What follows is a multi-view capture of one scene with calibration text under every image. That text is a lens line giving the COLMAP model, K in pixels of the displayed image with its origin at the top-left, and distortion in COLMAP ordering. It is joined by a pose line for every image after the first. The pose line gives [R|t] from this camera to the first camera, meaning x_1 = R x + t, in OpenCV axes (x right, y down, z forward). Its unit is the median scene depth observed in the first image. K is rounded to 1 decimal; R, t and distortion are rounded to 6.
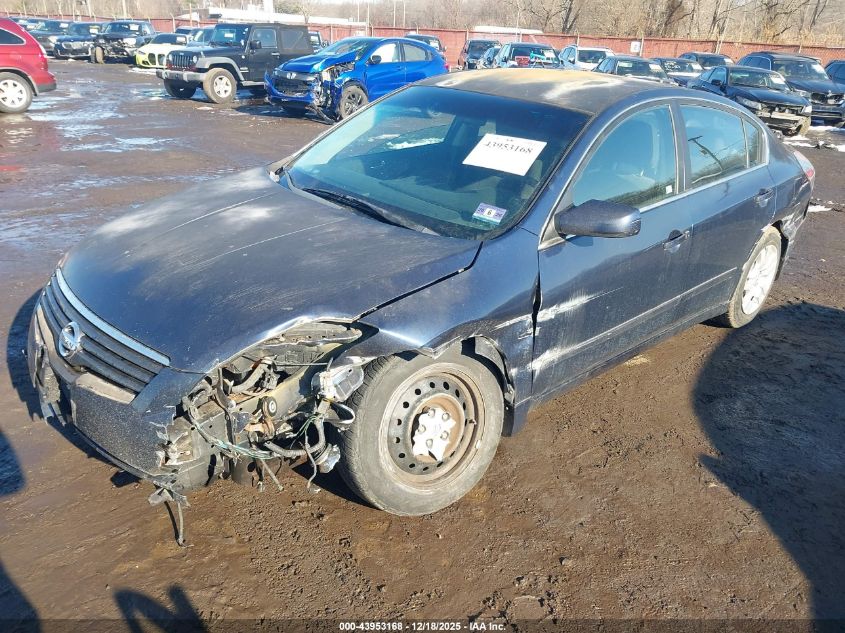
lens RADIAL K [[694.0, 0, 422.5], [0, 694.0, 316.5], [0, 0, 1]] dist [0.002041, -0.001794]
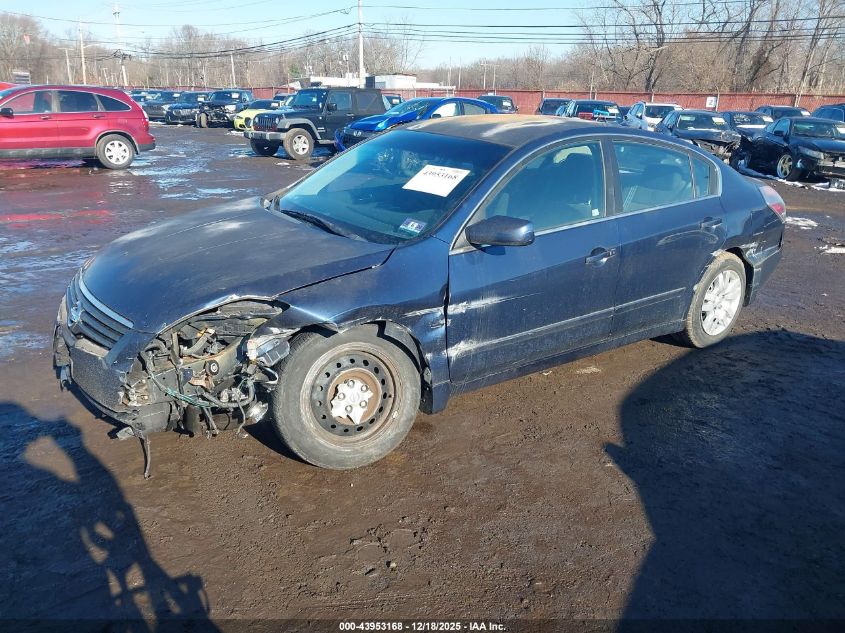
lens RADIAL K [[691.8, 0, 422.5], [0, 691.8, 316.5], [0, 0, 1]] dist [0.009089, -0.006197]
pose [[0.991115, 0.017916, -0.131793, 0.262027], [-0.028435, 0.996518, -0.078375, 0.099485], [0.129930, 0.081426, 0.988174, -0.175074]]
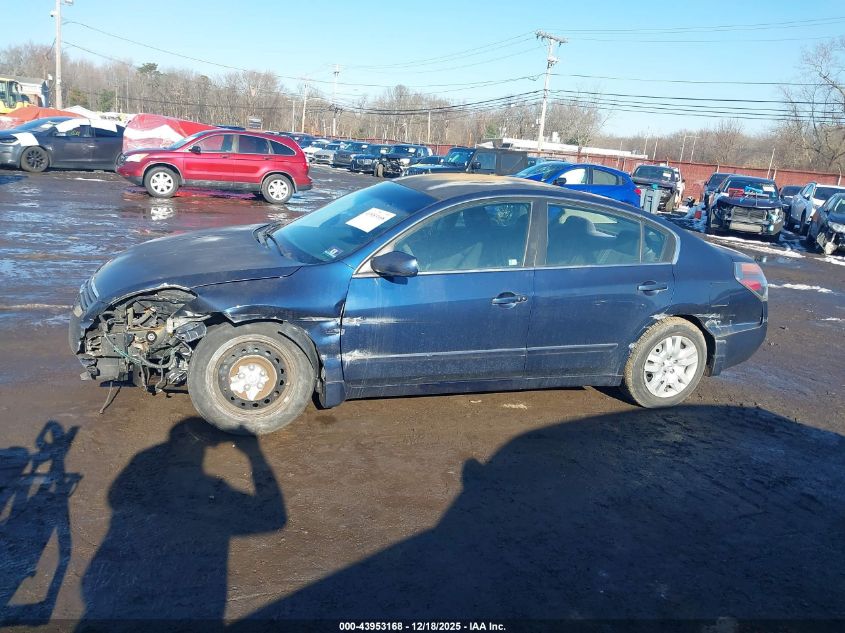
lens RADIAL K [[686.4, 0, 422.5], [0, 686.4, 316.5], [0, 0, 1]] dist [0.102648, -0.195969]
pose [[0.914249, 0.130385, -0.383599, 0.821931], [-0.193419, 0.972403, -0.130466, 0.137644], [0.356002, 0.193474, 0.914238, -0.255316]]
